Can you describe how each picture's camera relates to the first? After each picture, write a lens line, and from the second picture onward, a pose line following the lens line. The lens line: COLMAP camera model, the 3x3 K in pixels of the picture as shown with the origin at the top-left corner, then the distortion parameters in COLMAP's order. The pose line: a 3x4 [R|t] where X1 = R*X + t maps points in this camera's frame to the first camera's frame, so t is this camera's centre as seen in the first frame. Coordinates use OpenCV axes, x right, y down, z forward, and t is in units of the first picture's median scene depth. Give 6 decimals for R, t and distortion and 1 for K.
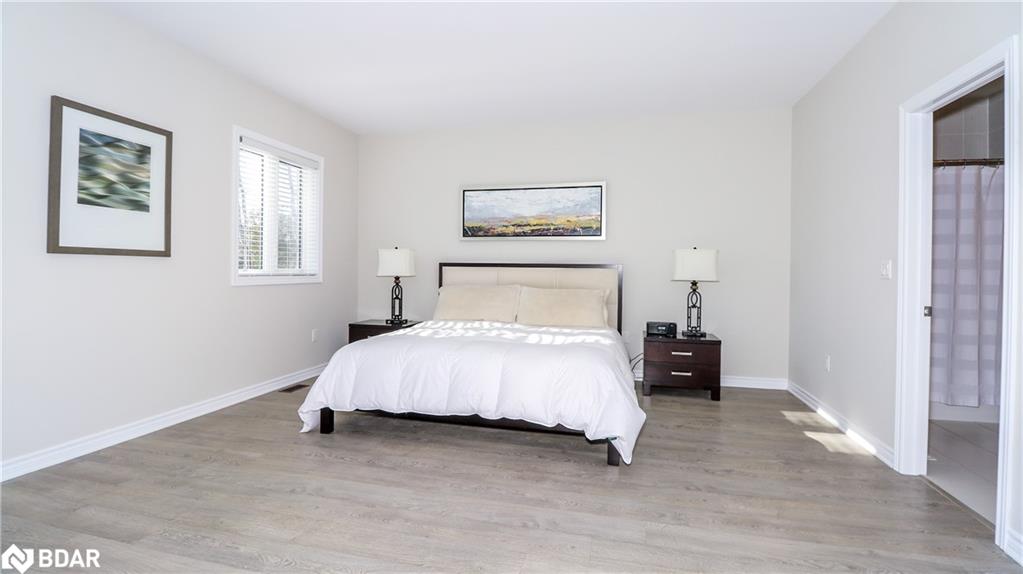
lens RADIAL K [[485.8, 0, 509.8], [0, 485.8, 273.0], [0, 0, 1]] dist [-0.000199, -0.011776]
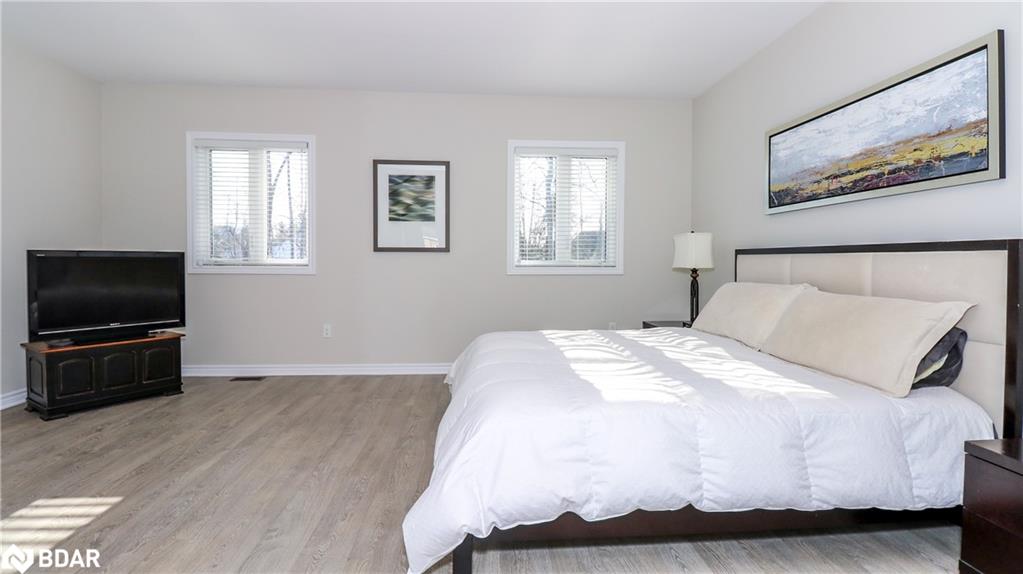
lens RADIAL K [[485.8, 0, 509.8], [0, 485.8, 273.0], [0, 0, 1]] dist [-0.000199, -0.011776]
pose [[0.291815, 0.012815, -0.956389, 0.703329], [-0.004570, 0.999918, 0.012004, 0.009939], [0.956464, 0.000868, 0.291849, 0.787383]]
